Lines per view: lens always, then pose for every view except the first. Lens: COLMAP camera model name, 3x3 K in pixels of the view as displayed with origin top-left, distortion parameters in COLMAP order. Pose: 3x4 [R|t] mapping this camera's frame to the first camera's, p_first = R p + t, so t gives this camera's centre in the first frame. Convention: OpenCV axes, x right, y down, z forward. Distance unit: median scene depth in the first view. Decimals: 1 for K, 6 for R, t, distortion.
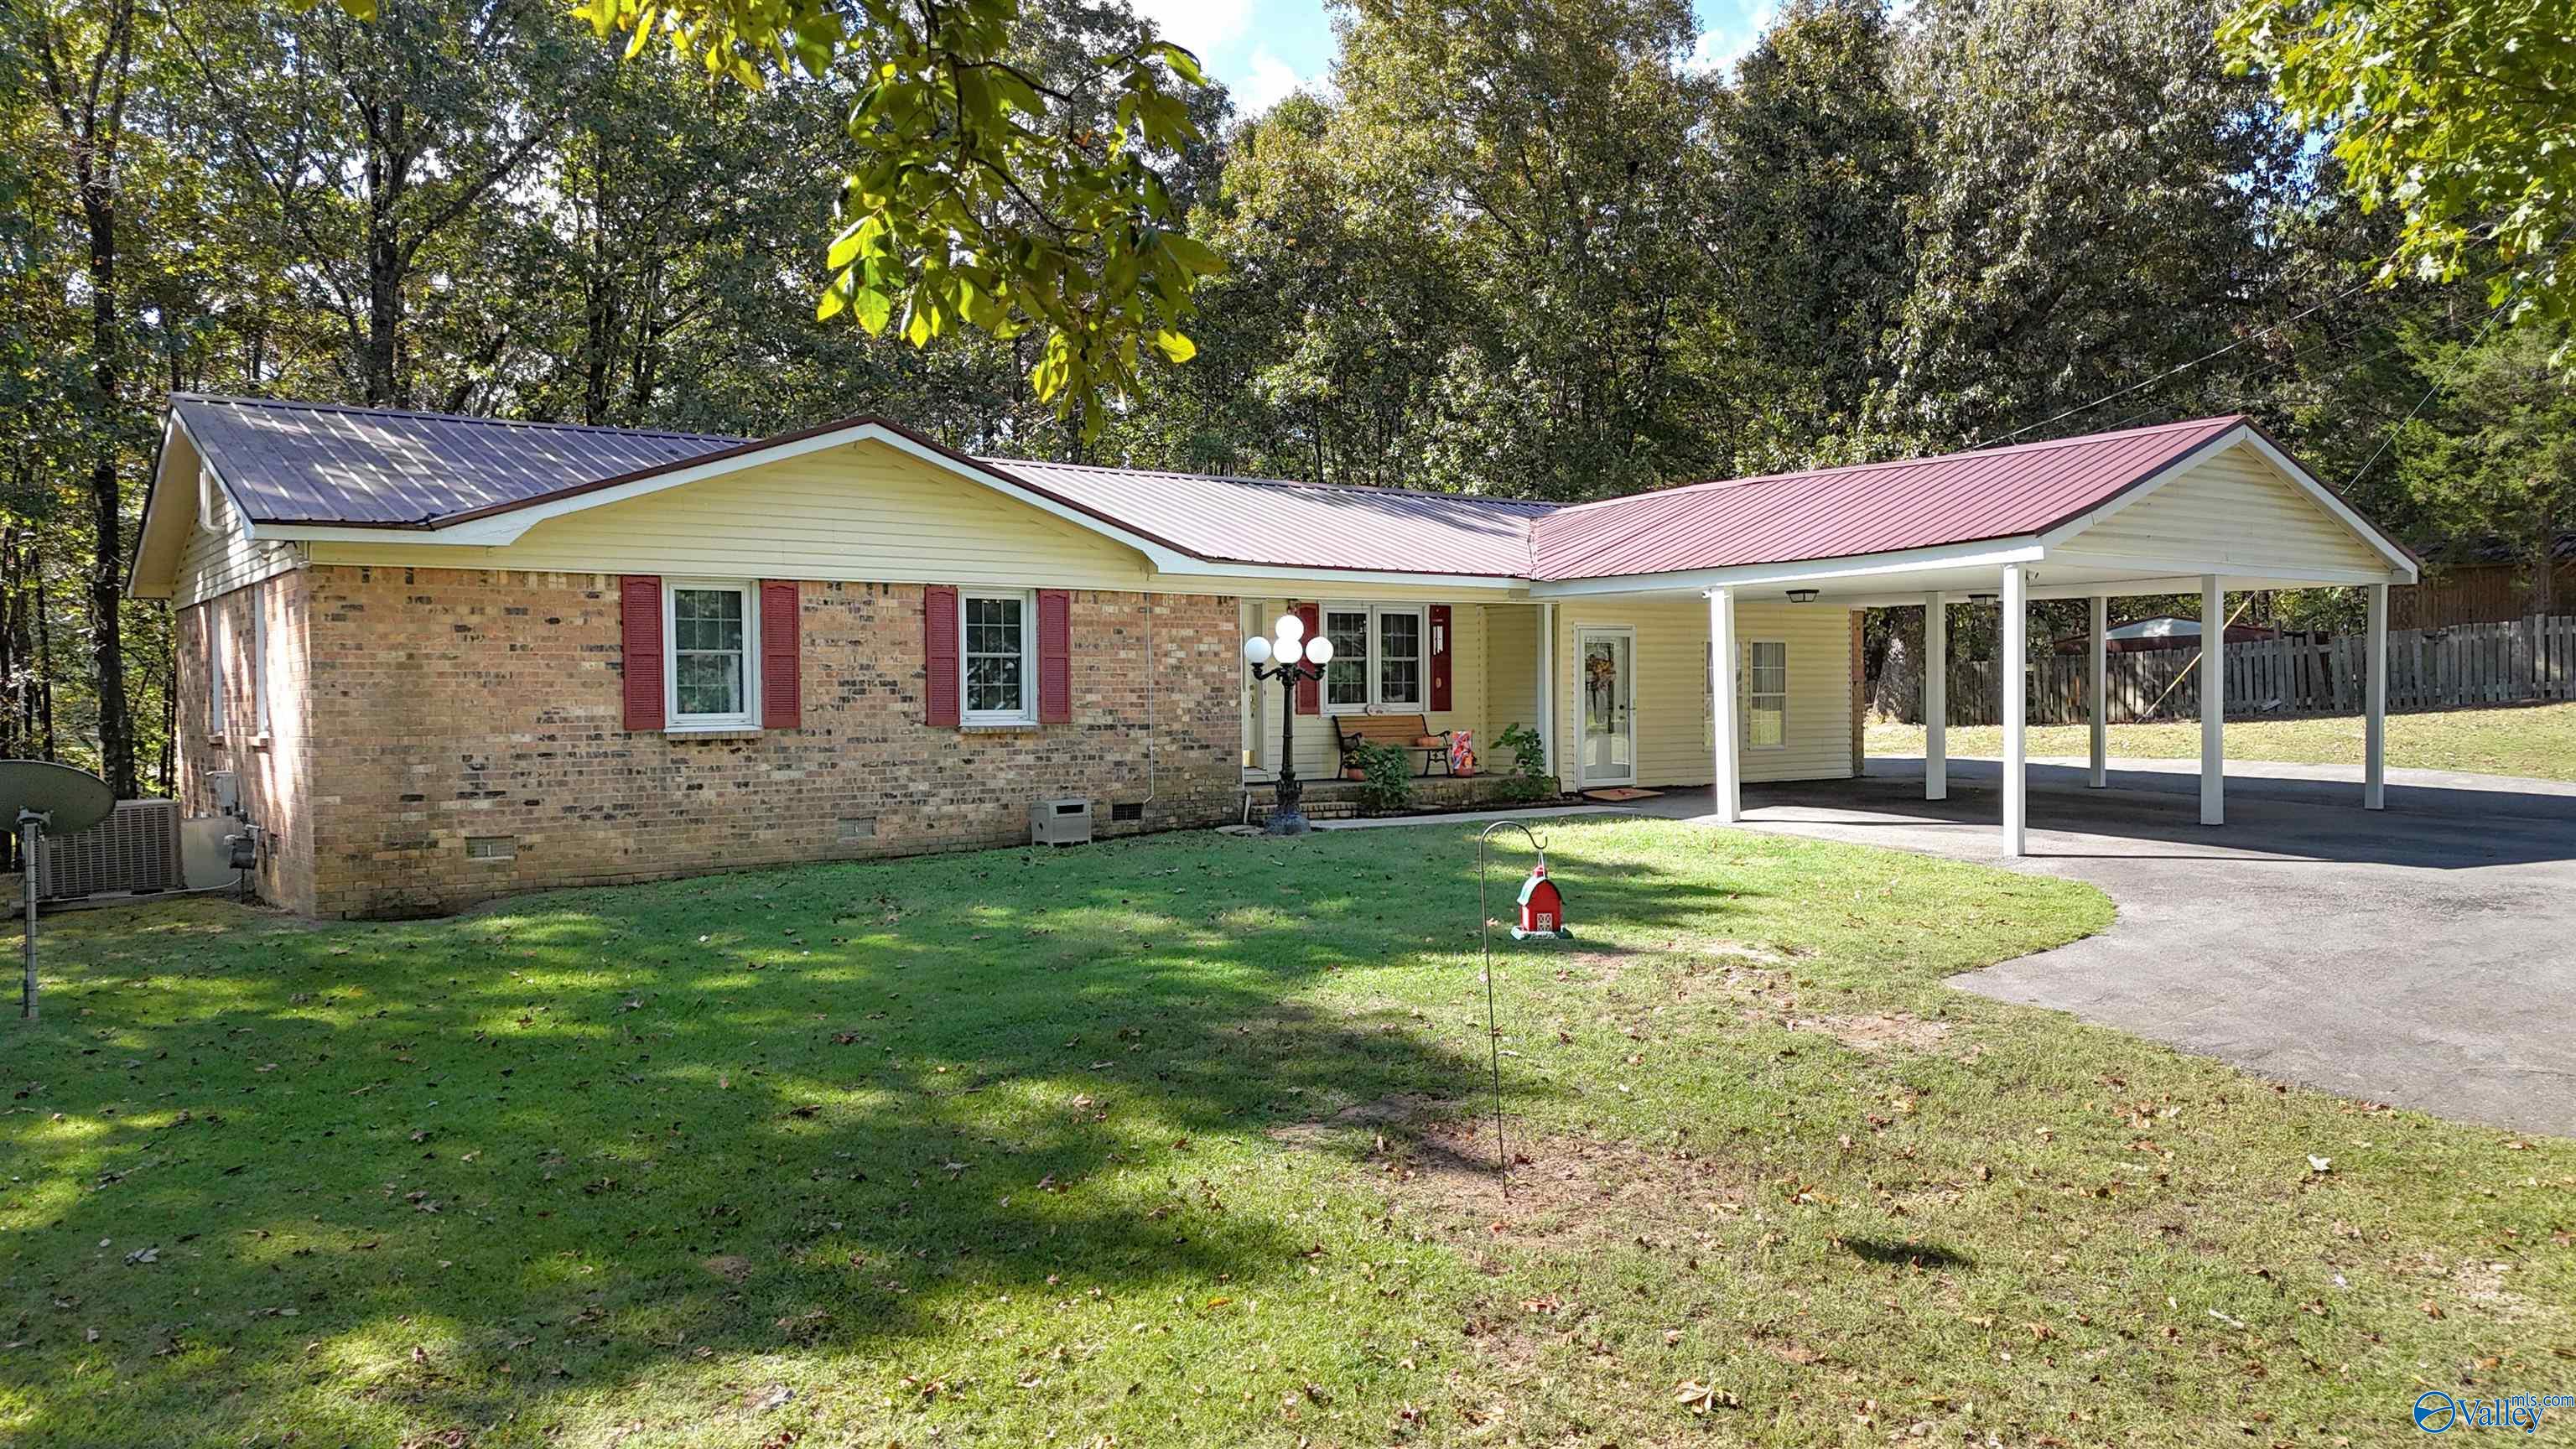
lens RADIAL K [[1861.6, 0, 1288.0], [0, 1861.6, 724.5], [0, 0, 1]] dist [-0.003015, -0.004109]
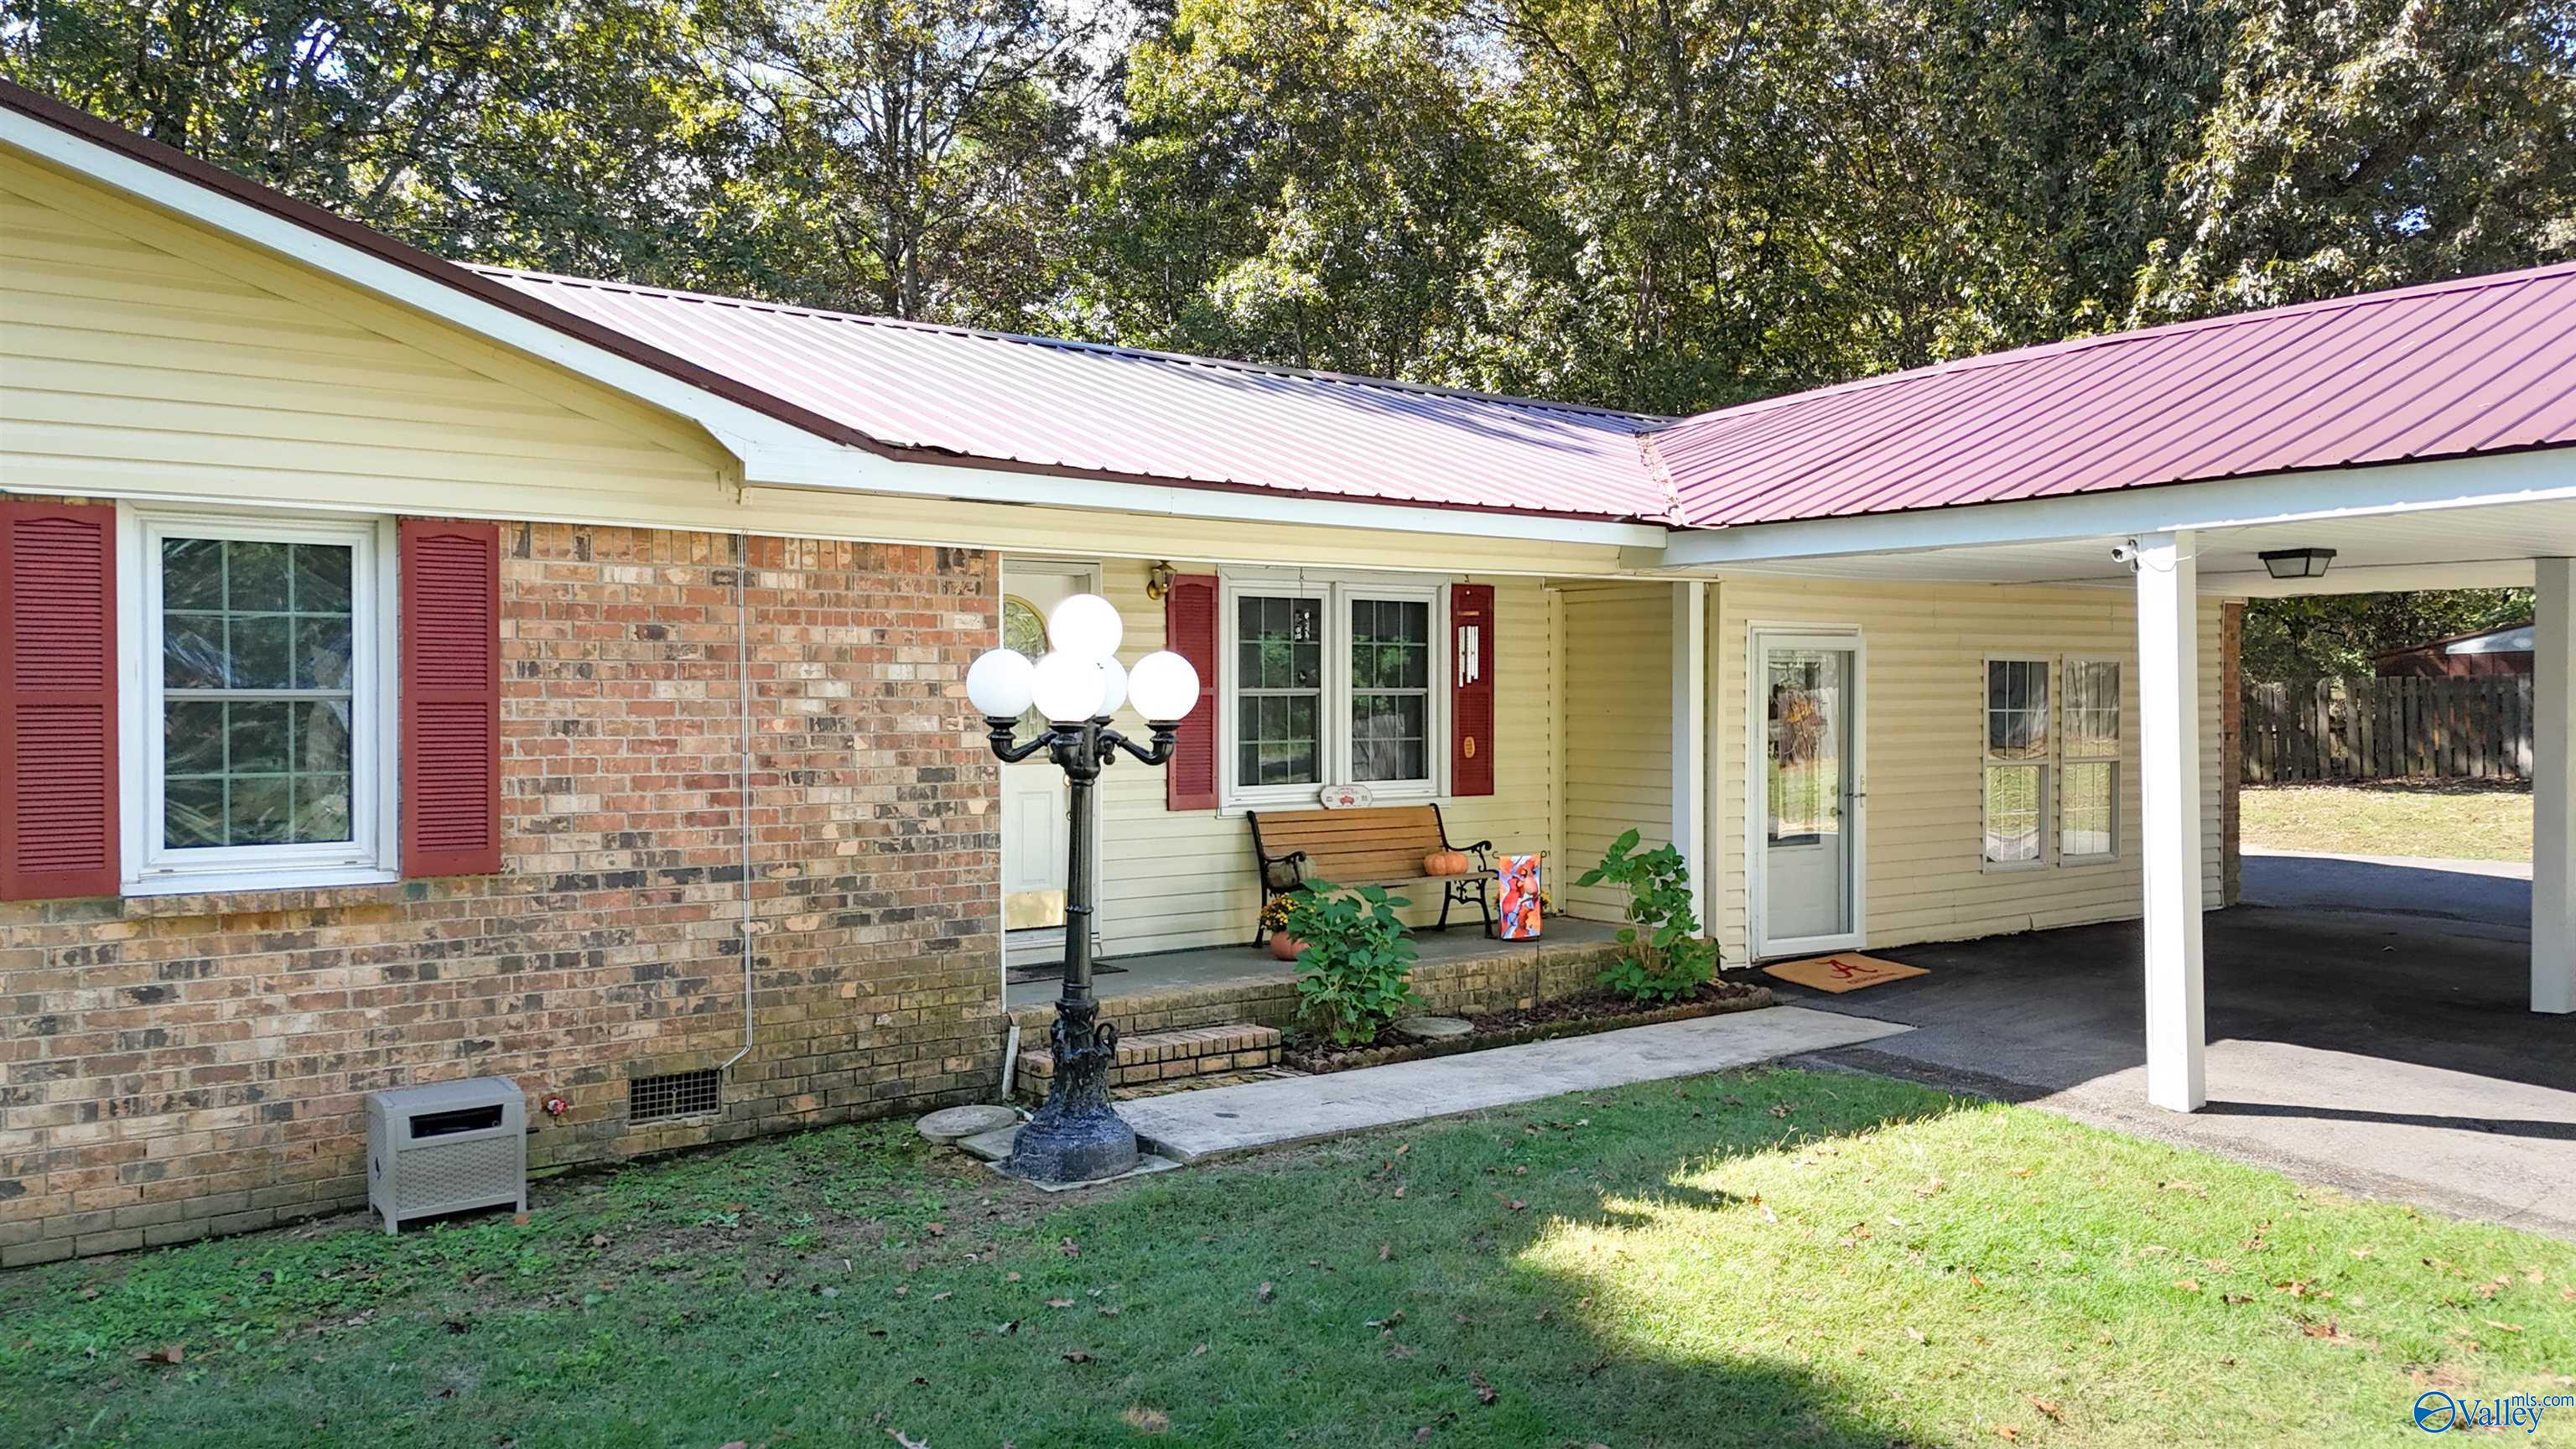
lens RADIAL K [[1861.6, 0, 1288.0], [0, 1861.6, 724.5], [0, 0, 1]] dist [-0.003015, -0.004109]
pose [[0.999882, 0.009293, -0.012264, 0.045230], [-0.009272, 0.999955, 0.001821, -0.031482], [0.012280, -0.001707, 0.999923, 0.589175]]
